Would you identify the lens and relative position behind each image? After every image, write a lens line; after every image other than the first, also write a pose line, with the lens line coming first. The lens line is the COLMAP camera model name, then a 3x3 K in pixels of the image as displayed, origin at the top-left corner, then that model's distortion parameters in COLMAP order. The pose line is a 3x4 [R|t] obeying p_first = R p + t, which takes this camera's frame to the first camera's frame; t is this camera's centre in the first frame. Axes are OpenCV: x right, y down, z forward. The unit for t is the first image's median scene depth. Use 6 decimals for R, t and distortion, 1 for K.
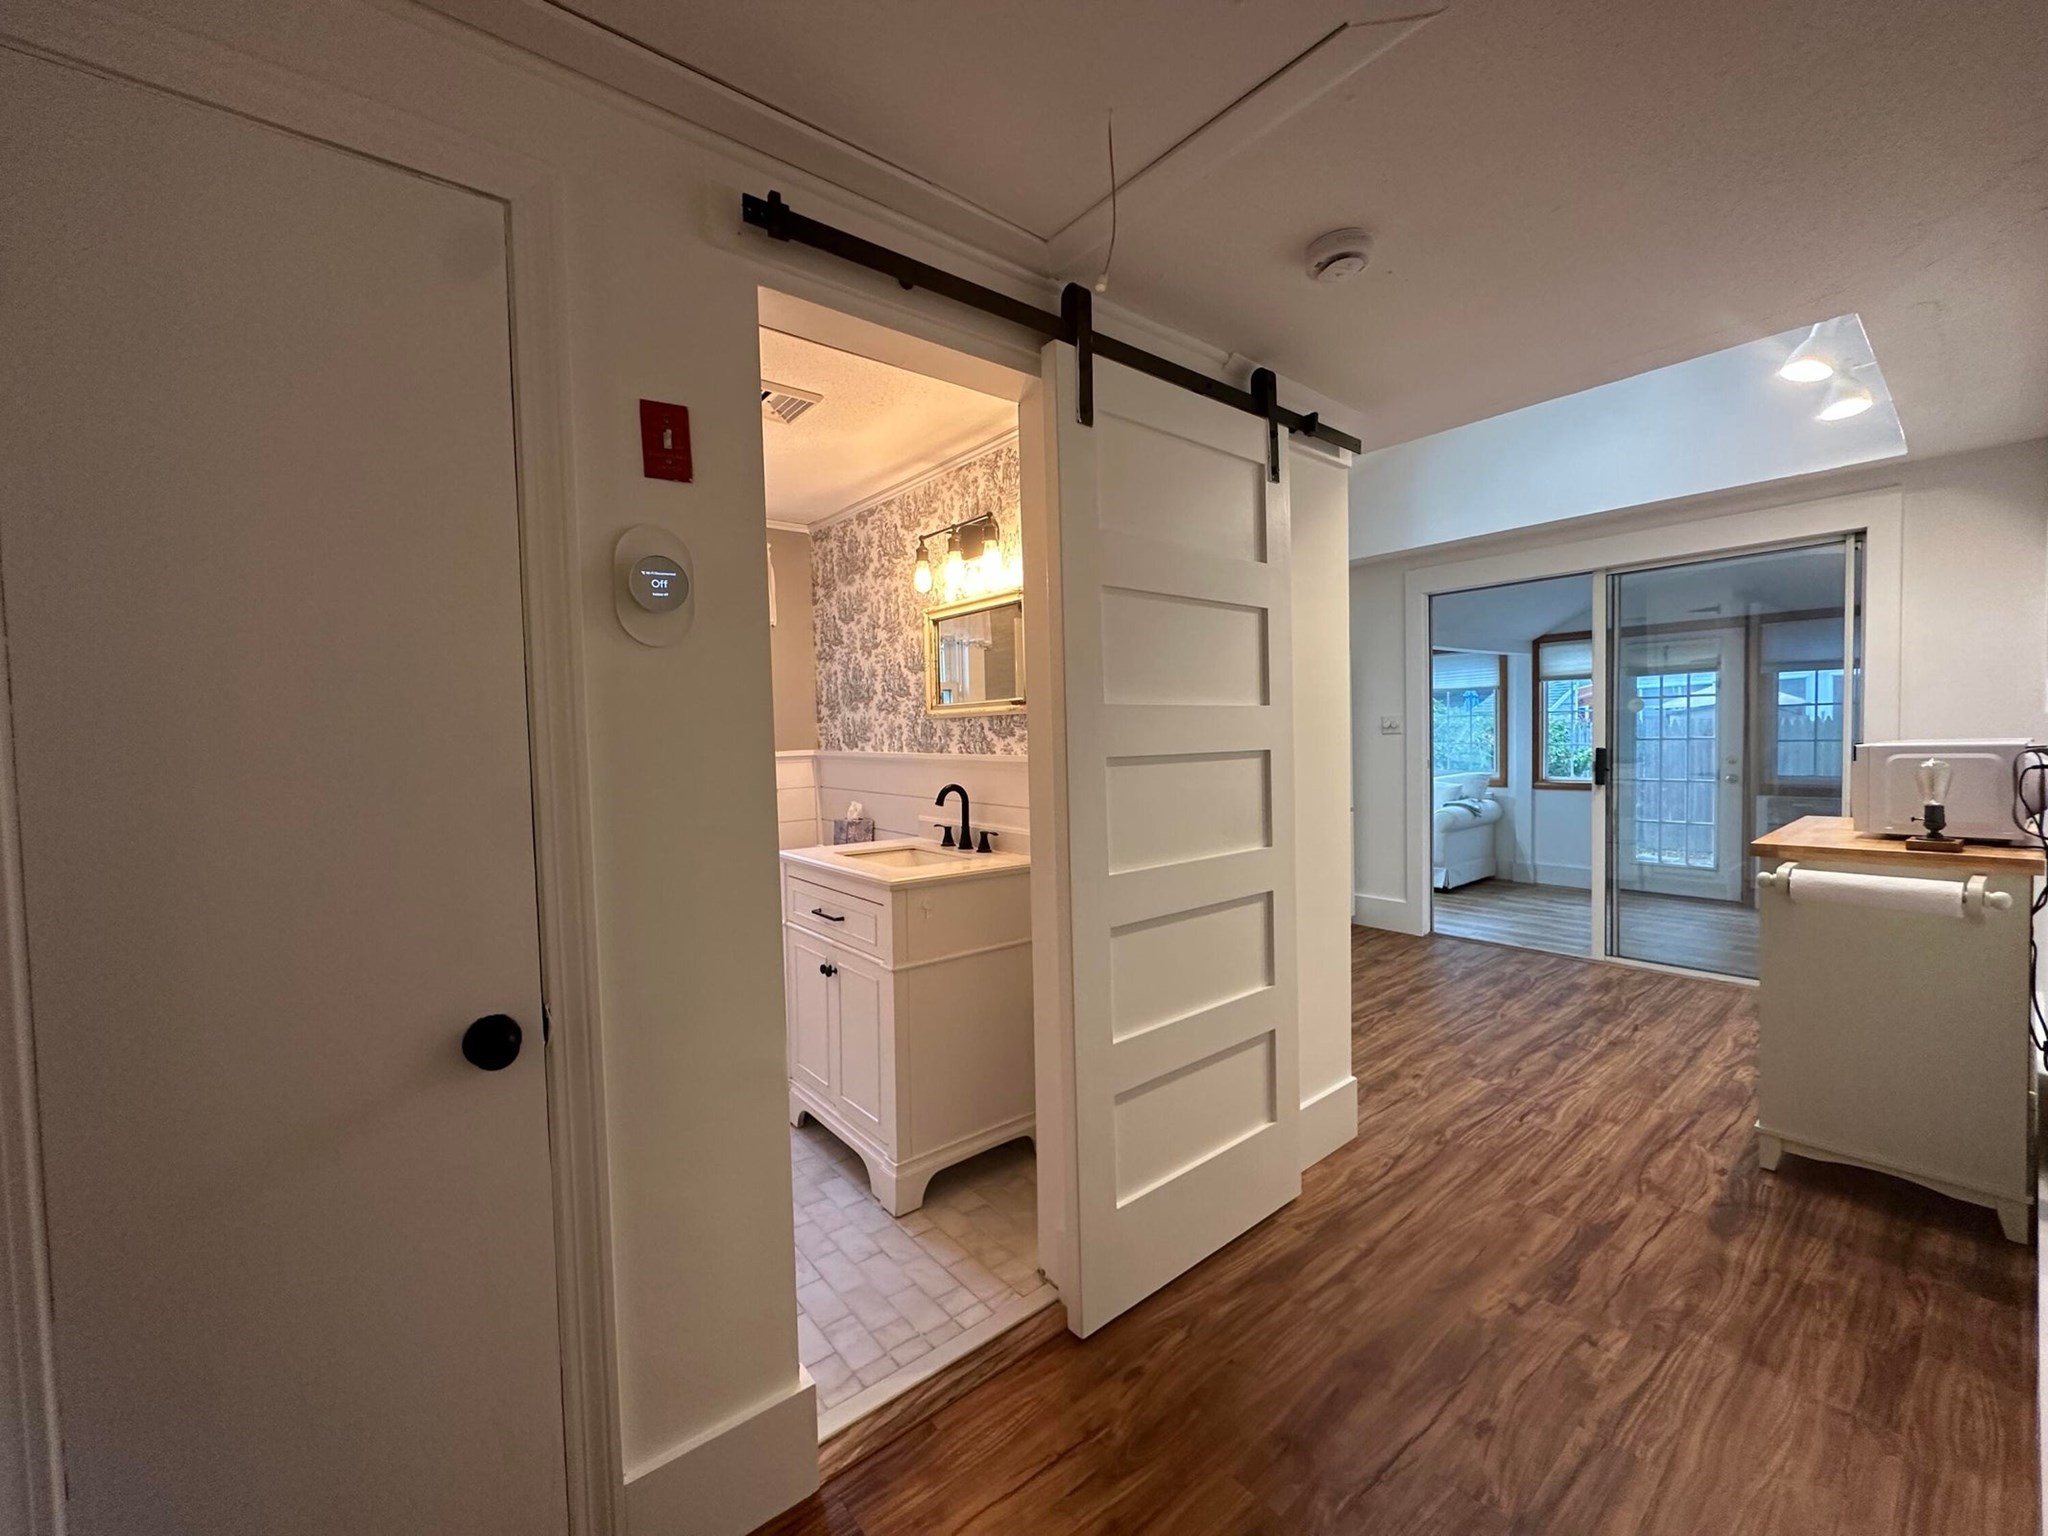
lens RADIAL K [[814.7, 0, 1020.3], [0, 814.7, 770.8], [0, 0, 1]] dist [-0.003886, 0.001061]
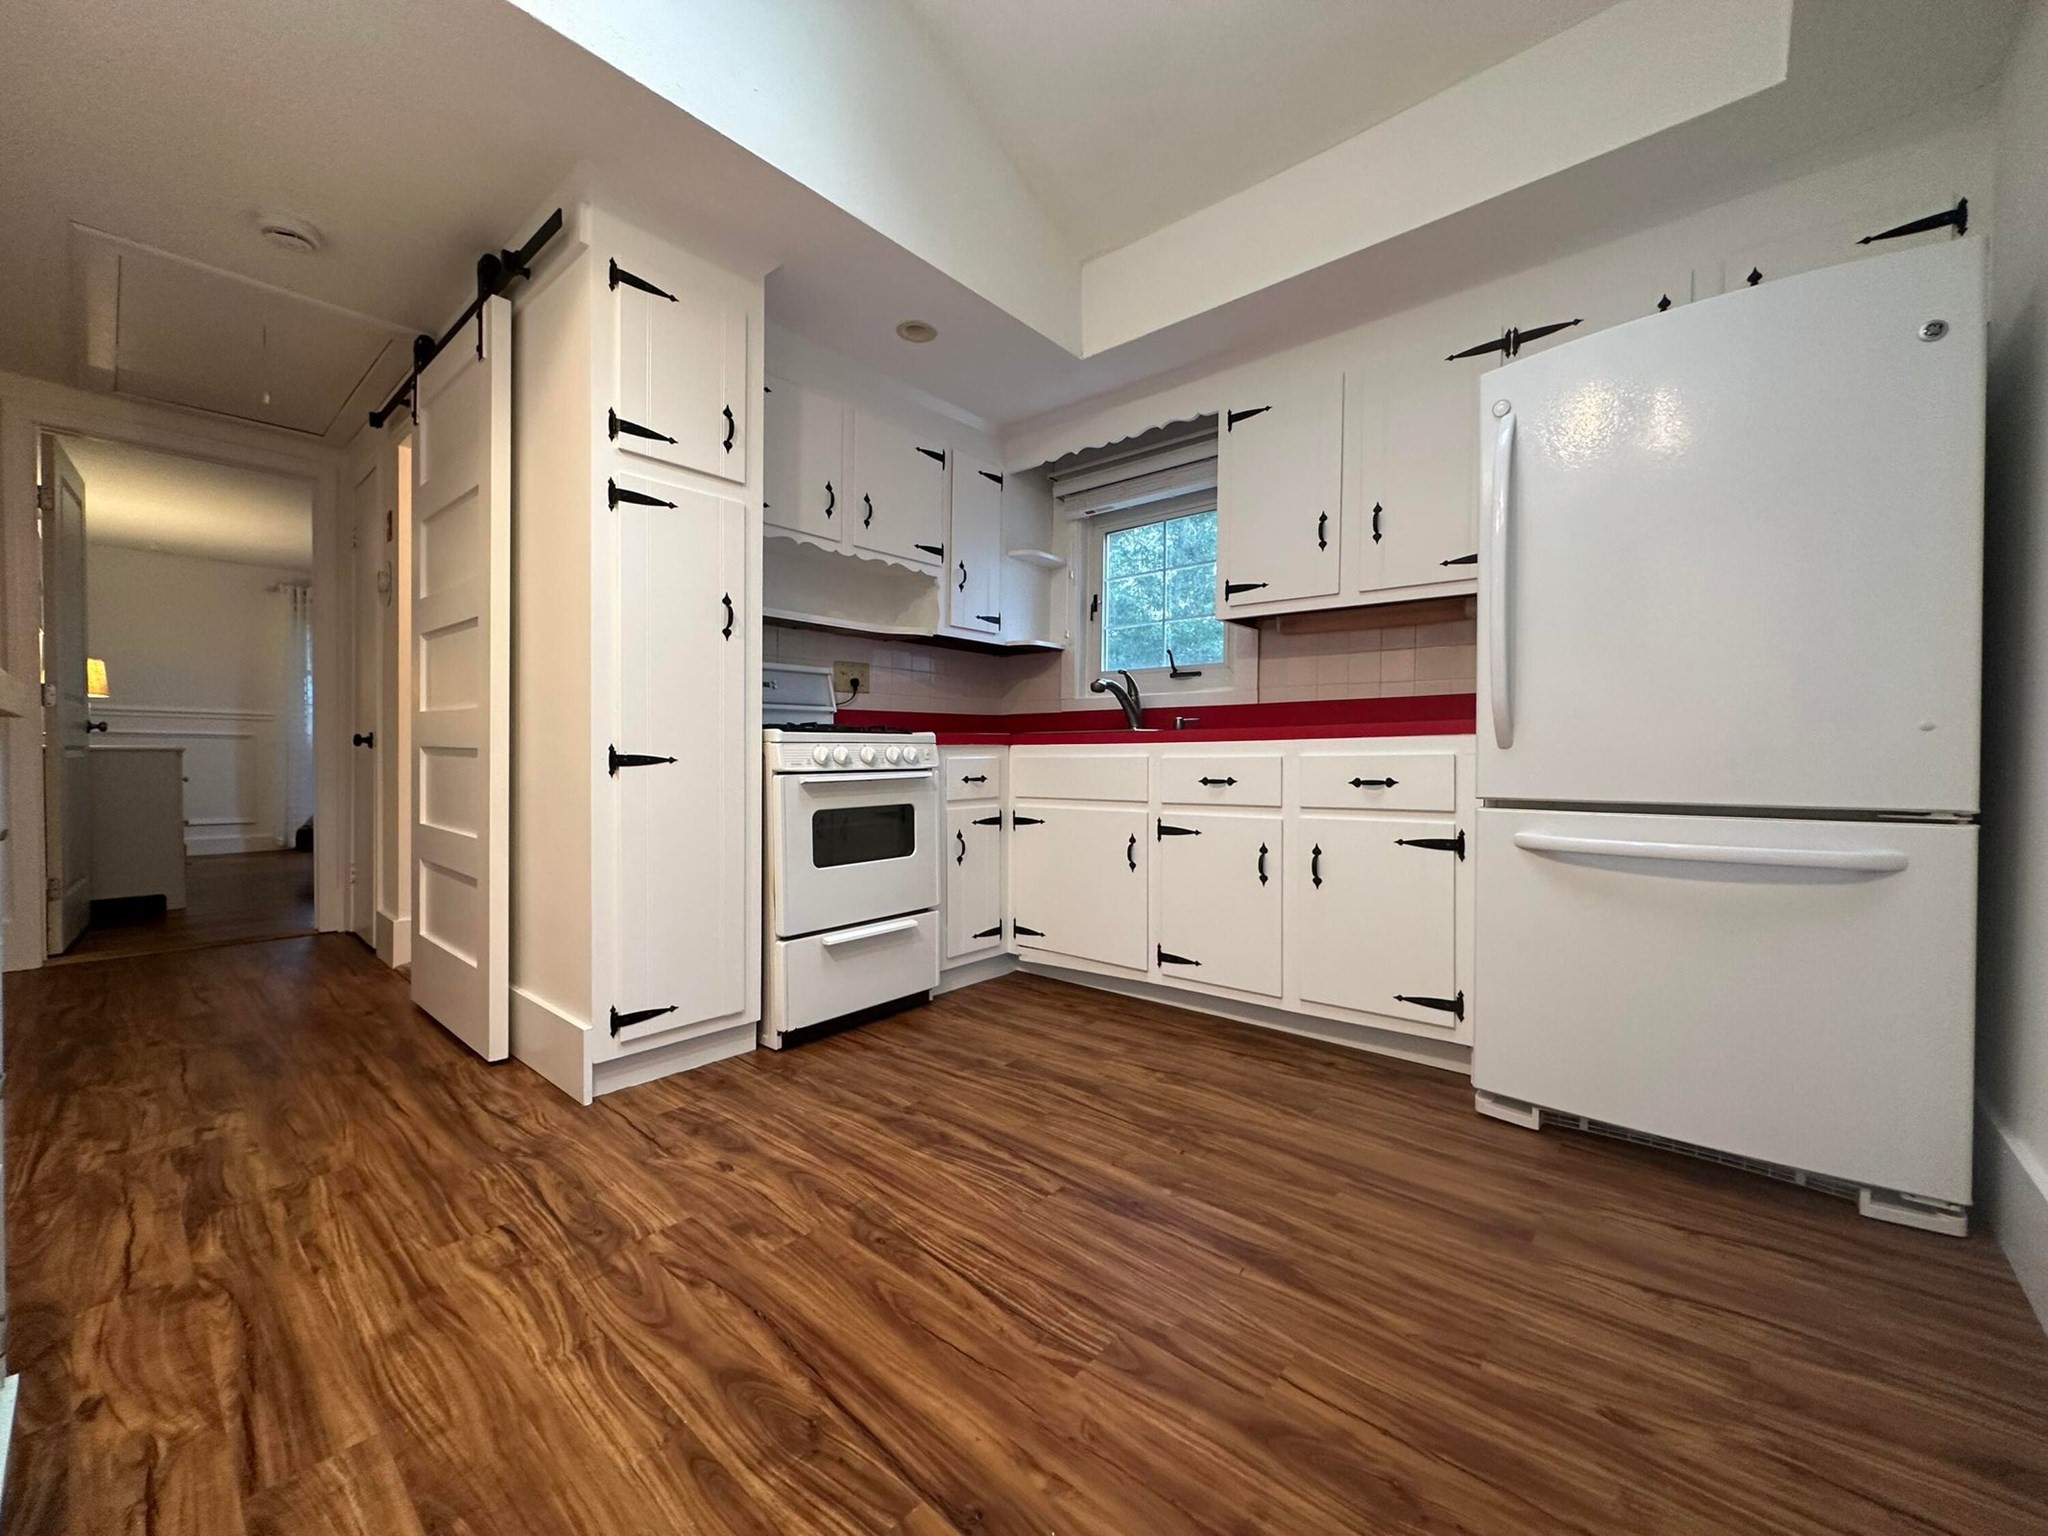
lens RADIAL K [[814.7, 0, 1020.3], [0, 814.7, 770.8], [0, 0, 1]] dist [-0.003886, 0.001061]
pose [[0.168503, 0.051943, -0.984332, 0.825033], [-0.056627, 0.997471, 0.042942, 0.050433], [0.984073, 0.048504, 0.171018, 0.846763]]
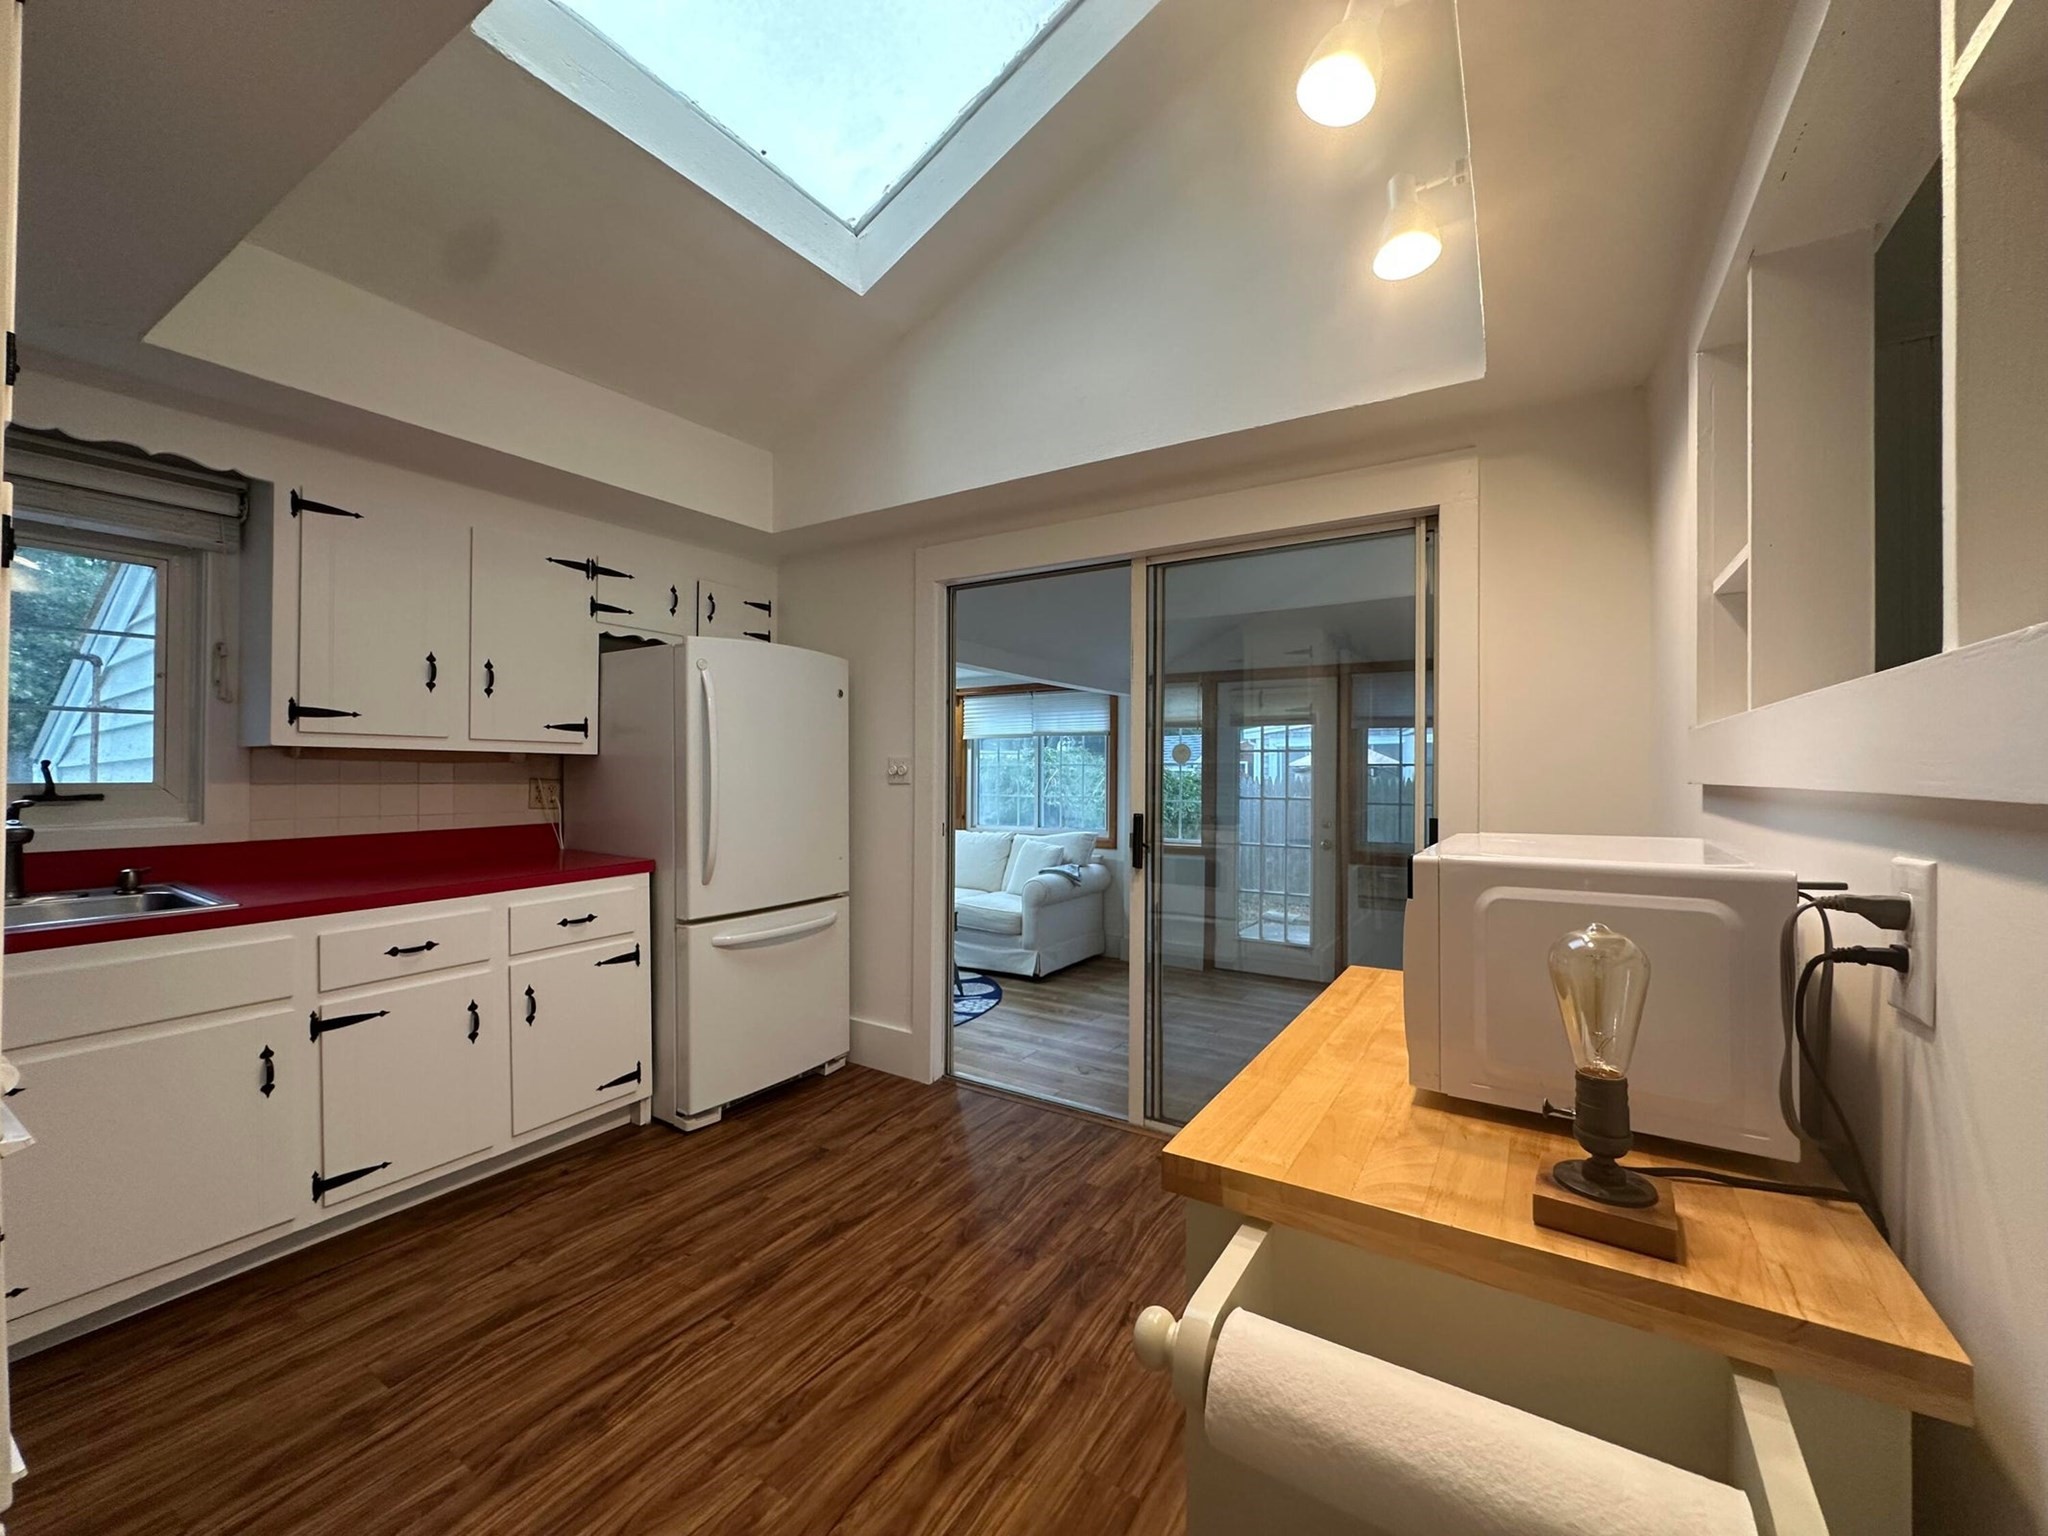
lens RADIAL K [[814.7, 0, 1020.3], [0, 814.7, 770.8], [0, 0, 1]] dist [-0.003886, 0.001061]
pose [[0.947406, 0.035098, 0.318103, 0.431442], [-0.019141, 0.998403, -0.053152, -0.028119], [-0.319460, 0.044268, 0.946565, 0.410115]]
